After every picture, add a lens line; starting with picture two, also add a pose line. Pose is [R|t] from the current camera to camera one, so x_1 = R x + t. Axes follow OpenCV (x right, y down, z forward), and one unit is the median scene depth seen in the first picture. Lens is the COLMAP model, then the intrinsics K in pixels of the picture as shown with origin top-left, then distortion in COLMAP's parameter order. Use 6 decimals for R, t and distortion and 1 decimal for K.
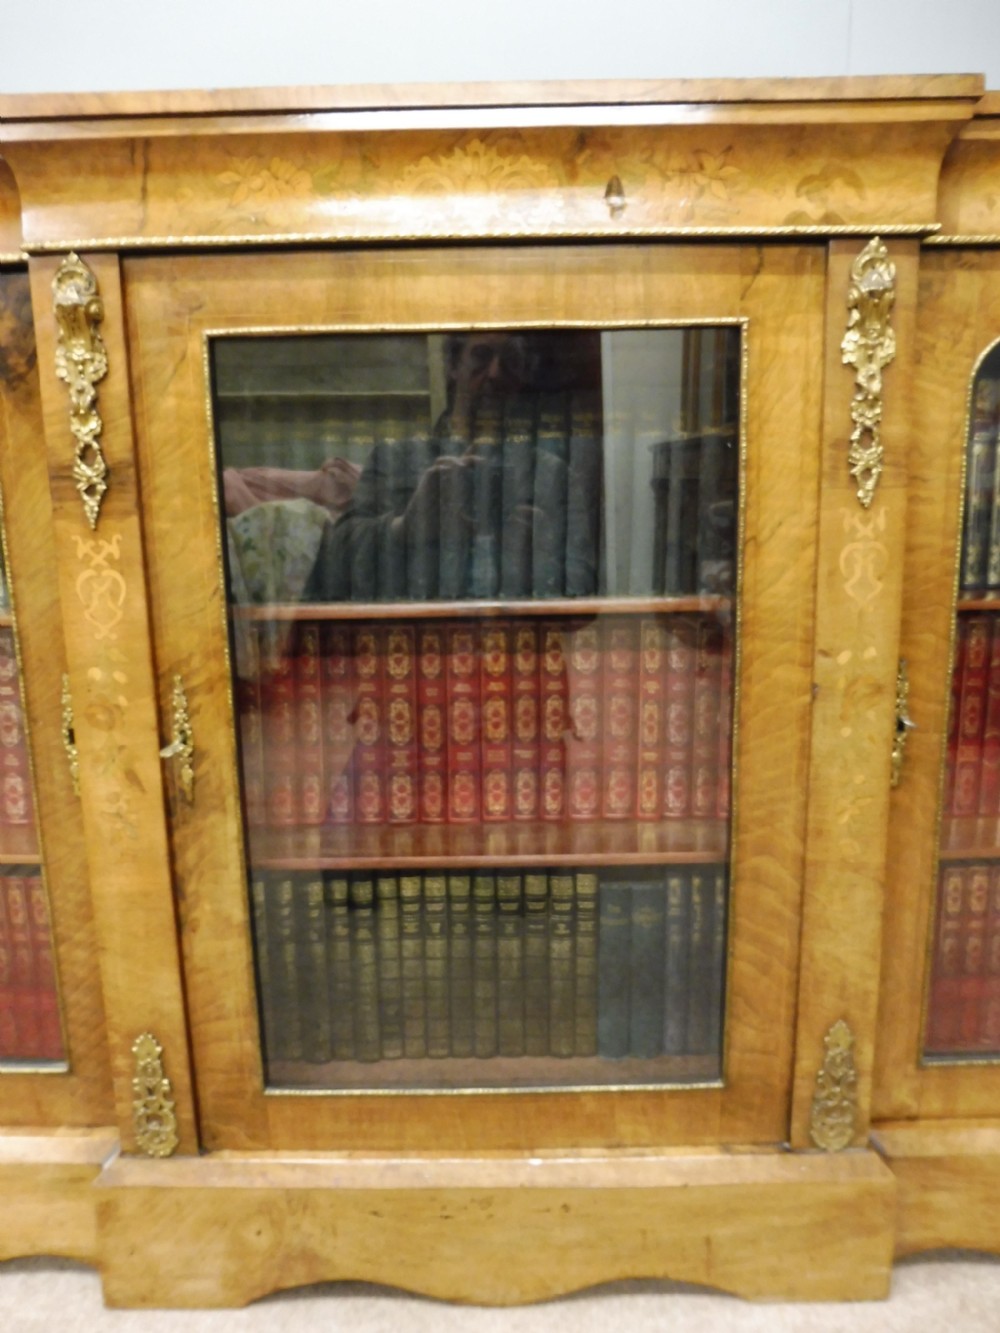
lens RADIAL K [[970.1, 0, 496.2], [0, 970.1, 671.4], [0, 0, 1]] dist [-0.042369, 0.000114]
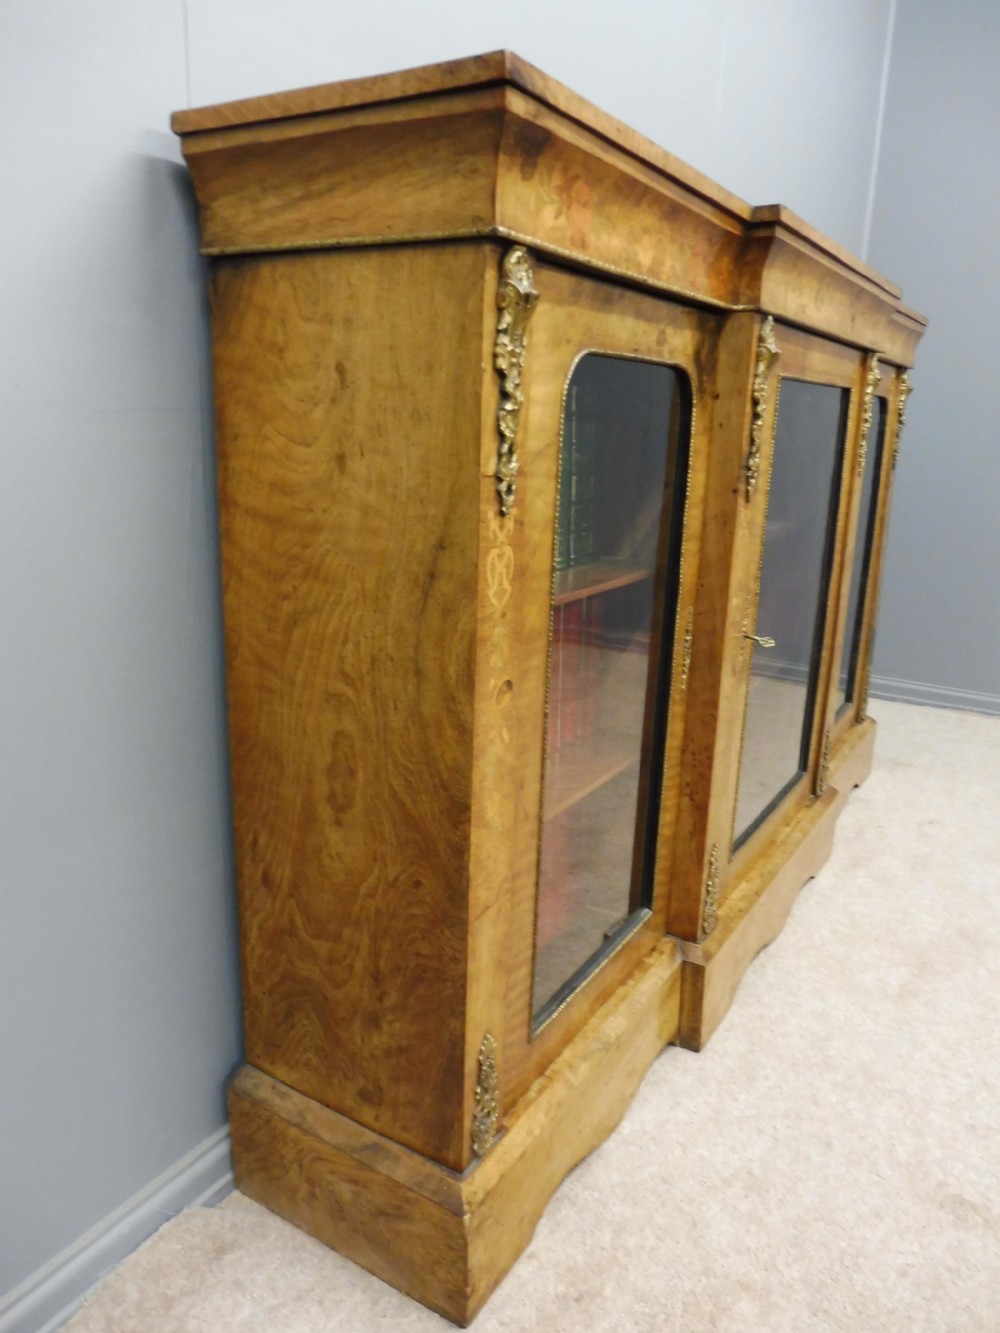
lens RADIAL K [[959.9, 0, 500.0], [0, 959.9, 666.5], [0, 0, 1]] dist [-0.030489, 0.000675]
pose [[0.525117, -0.186886, 0.830256, -1.837615], [0.120801, 0.982080, 0.144658, -0.154374], [-0.842413, 0.024333, 0.538283, 0.518396]]
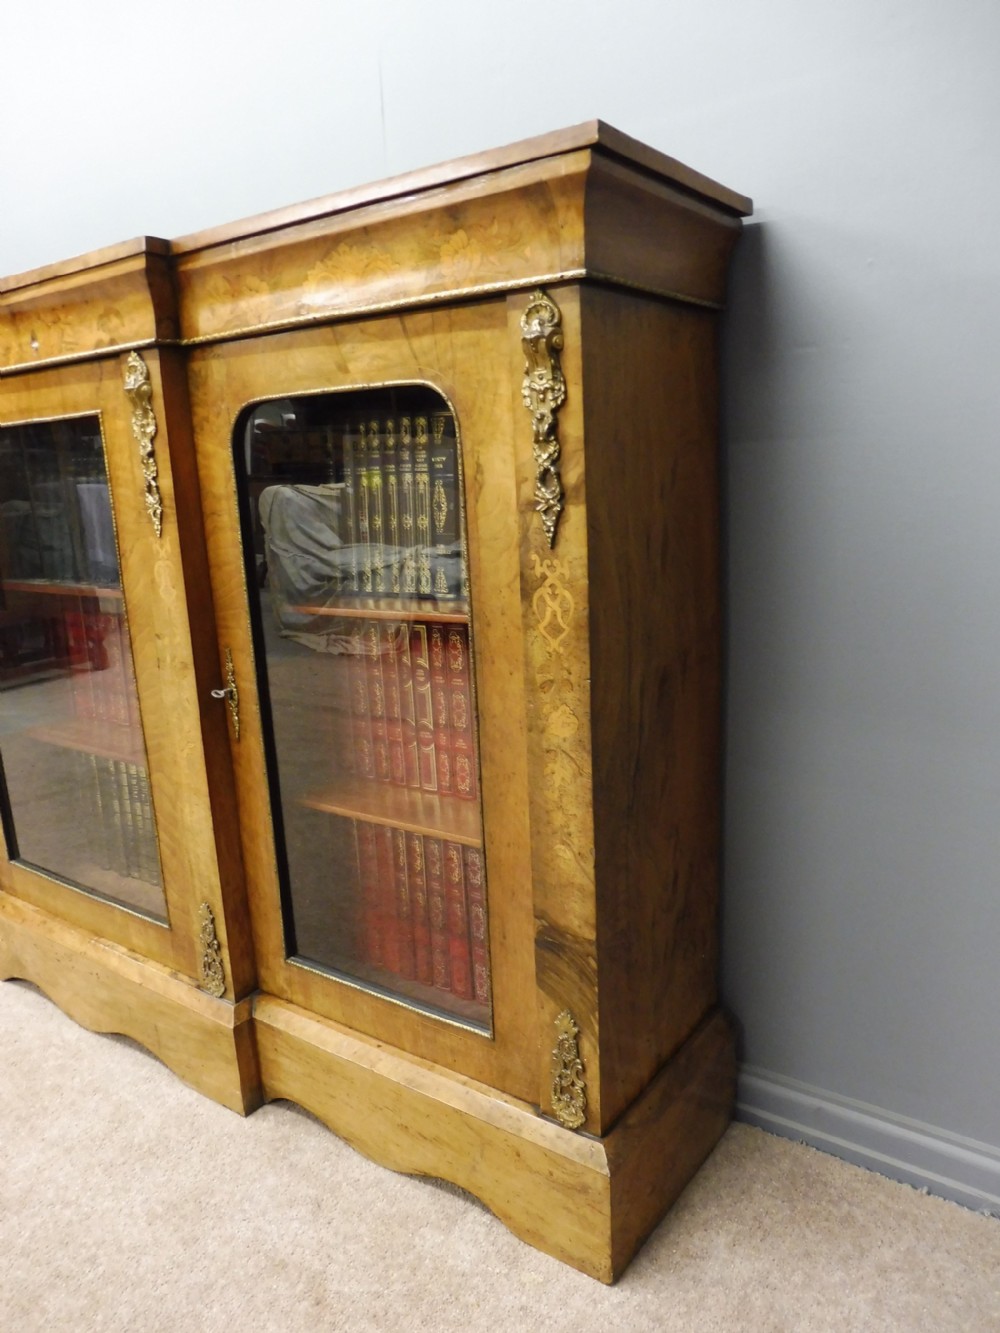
lens RADIAL K [[970.1, 0, 496.2], [0, 970.1, 671.4], [0, 0, 1]] dist [-0.042369, 0.000114]
pose [[0.810182, 0.107312, -0.576272, 1.578916], [-0.073962, 0.993957, 0.081108, -0.121195], [0.581494, -0.023090, 0.813223, 0.121147]]
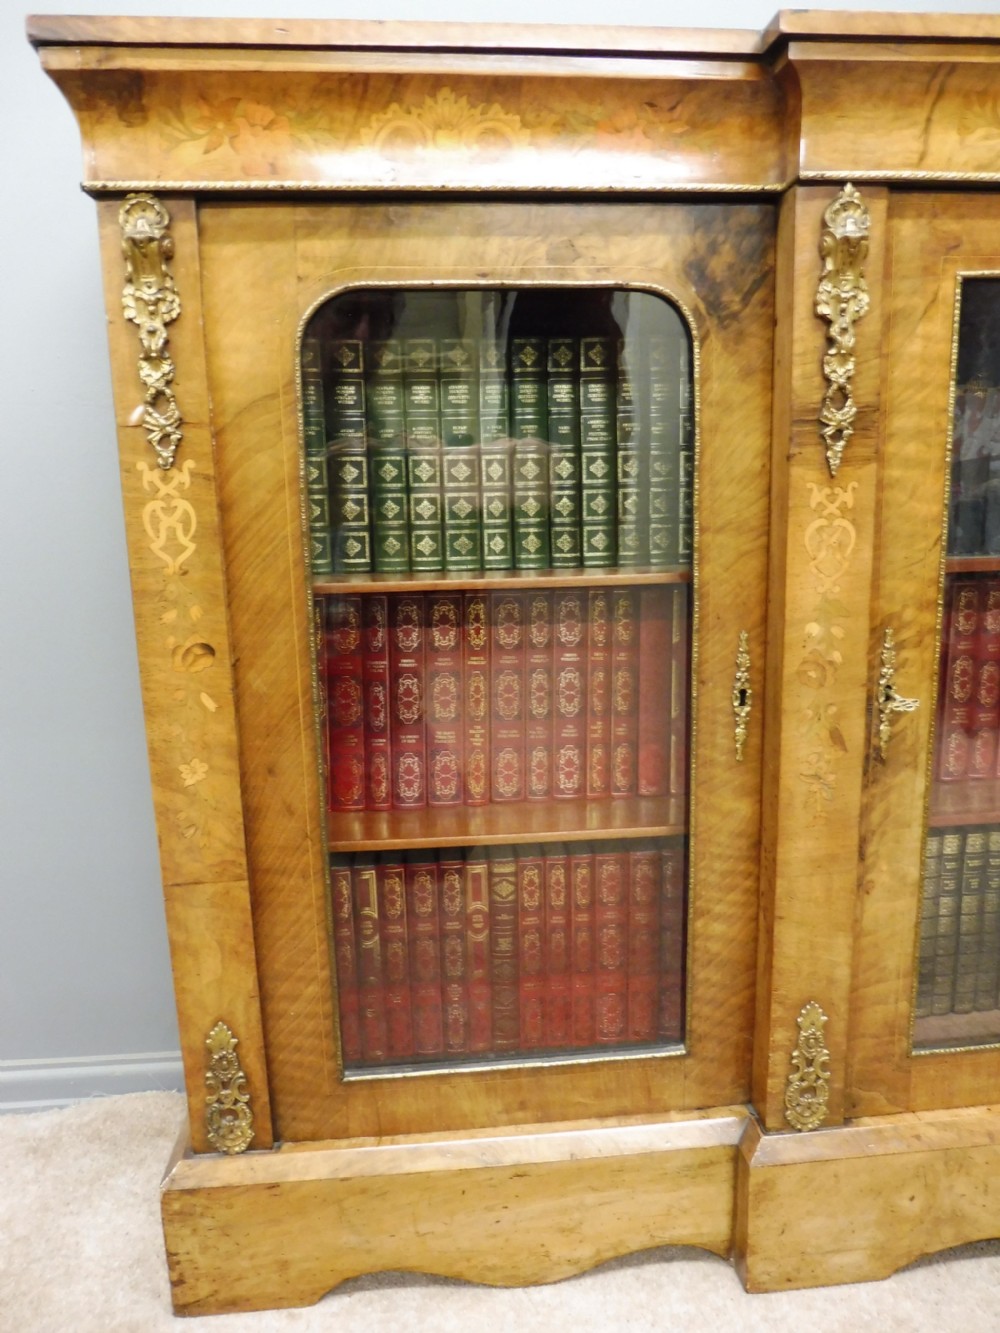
lens RADIAL K [[971.2, 0, 497.2], [0, 971.2, 669.2], [0, 0, 1]] dist [-0.034407, -0.002847]
pose [[0.995149, -0.025589, 0.094998, -0.823142], [0.024830, 0.999650, 0.009162, 0.026363], [-0.095199, -0.006758, 0.995435, 0.070481]]
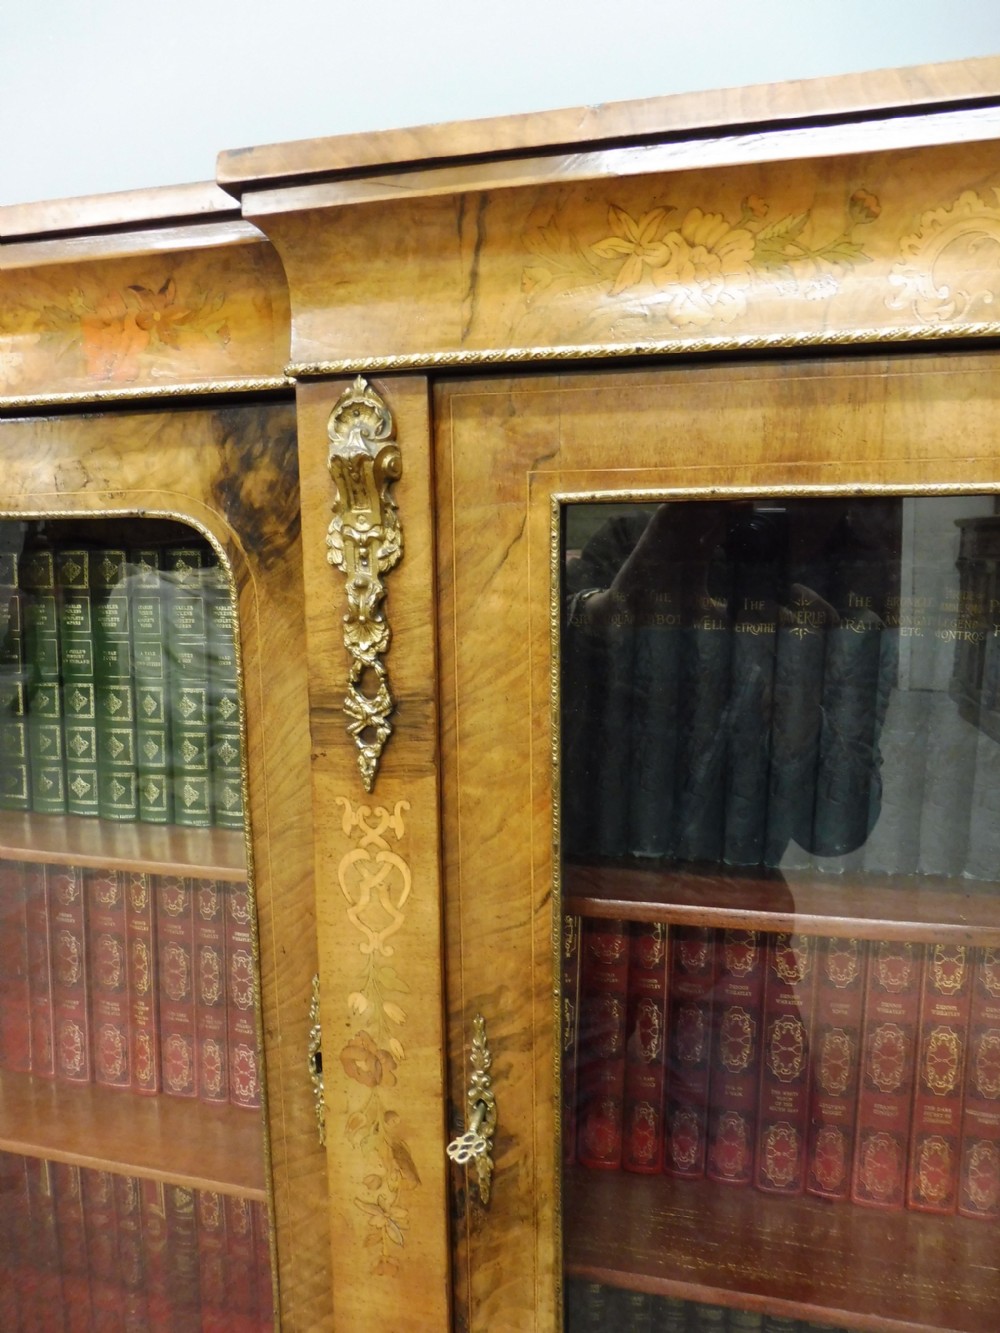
lens RADIAL K [[970.1, 0, 496.2], [0, 970.1, 671.4], [0, 0, 1]] dist [-0.042369, 0.000114]
pose [[0.968178, 0.039583, -0.247112, -0.171122], [-0.054204, 0.997141, -0.052645, -0.193326], [0.244322, 0.064364, 0.967556, 0.371340]]
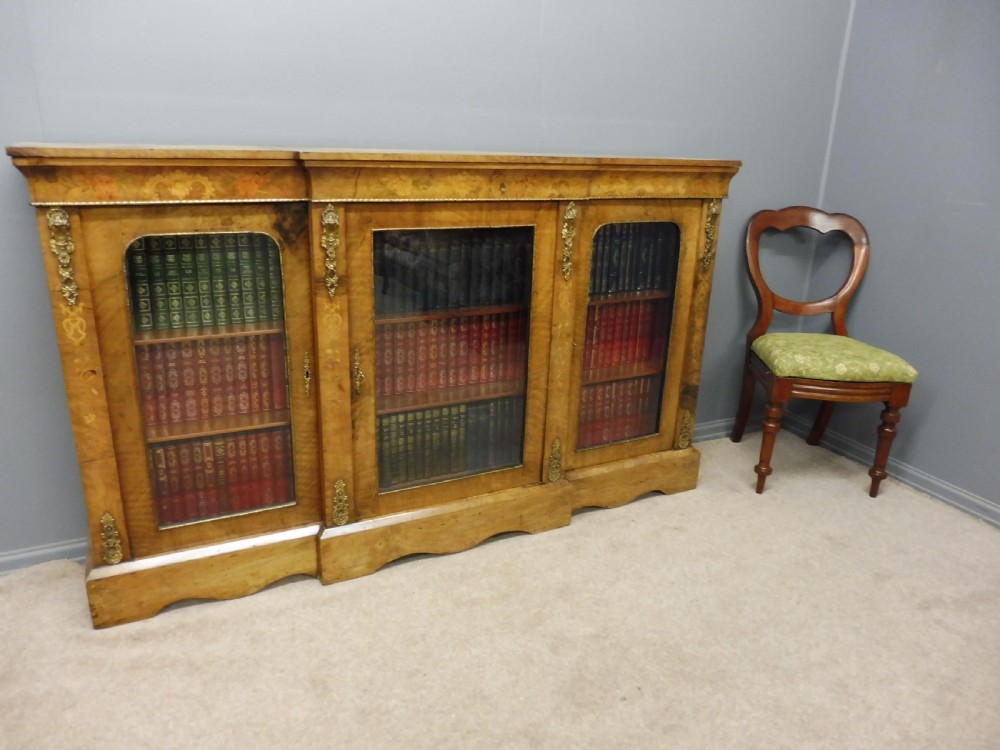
lens RADIAL K [[728.6, 0, 505.4], [0, 728.6, 378.9], [0, 0, 1]] dist [-0.034407, -0.002847]
pose [[0.881839, -0.102498, 0.460277, -0.934965], [0.032320, 0.986933, 0.157857, -0.230531], [-0.470442, -0.124328, 0.873629, -1.058916]]
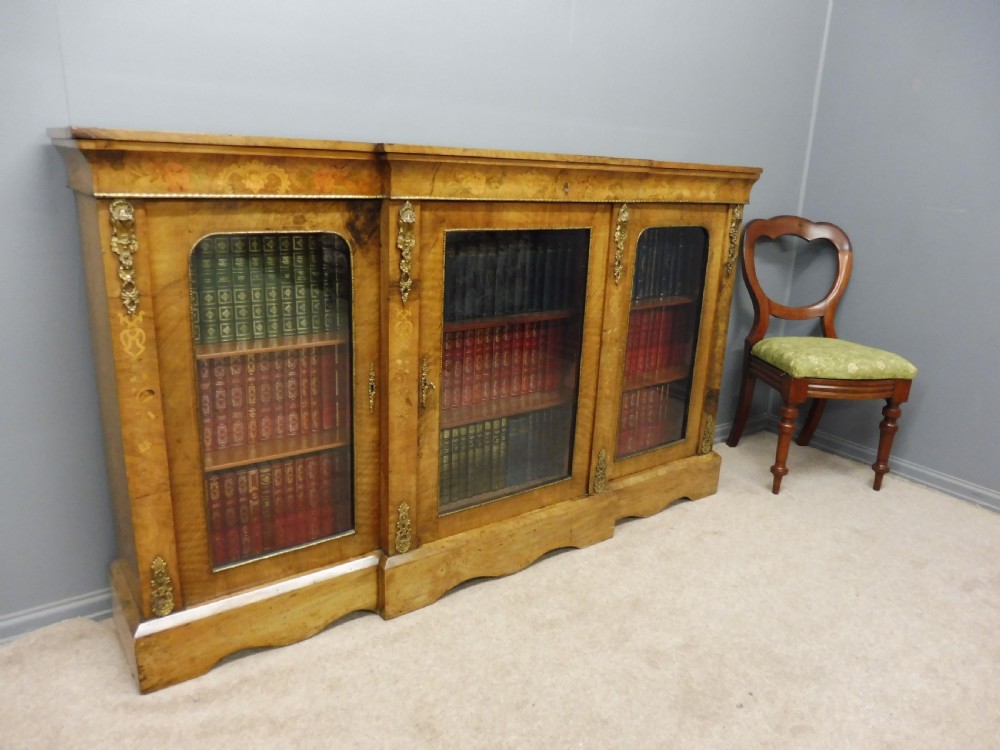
lens RADIAL K [[728.6, 0, 505.4], [0, 728.6, 378.9], [0, 0, 1]] dist [-0.034407, -0.002847]
pose [[0.795441, -0.118244, 0.594384, -1.336482], [0.051508, 0.990423, 0.128099, -0.183623], [-0.603838, -0.071280, 0.793913, -0.690015]]
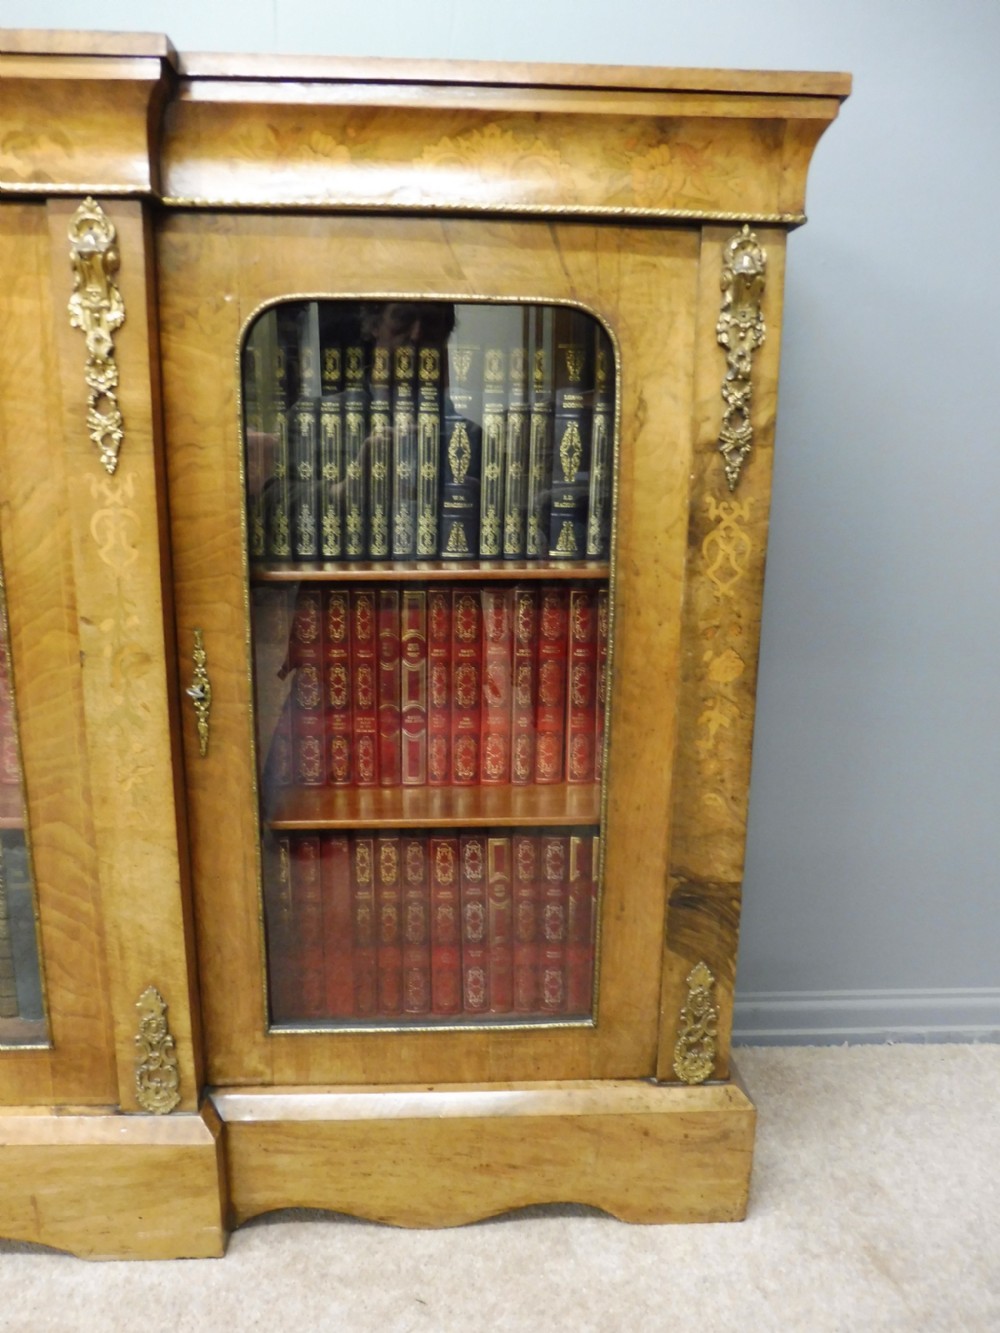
lens RADIAL K [[970.1, 0, 496.2], [0, 970.1, 671.4], [0, 0, 1]] dist [-0.042369, 0.000114]
pose [[0.998146, 0.018682, 0.057927, 0.702823], [-0.020670, 0.999211, 0.033912, -0.008702], [-0.057248, -0.035047, 0.997745, -0.015780]]
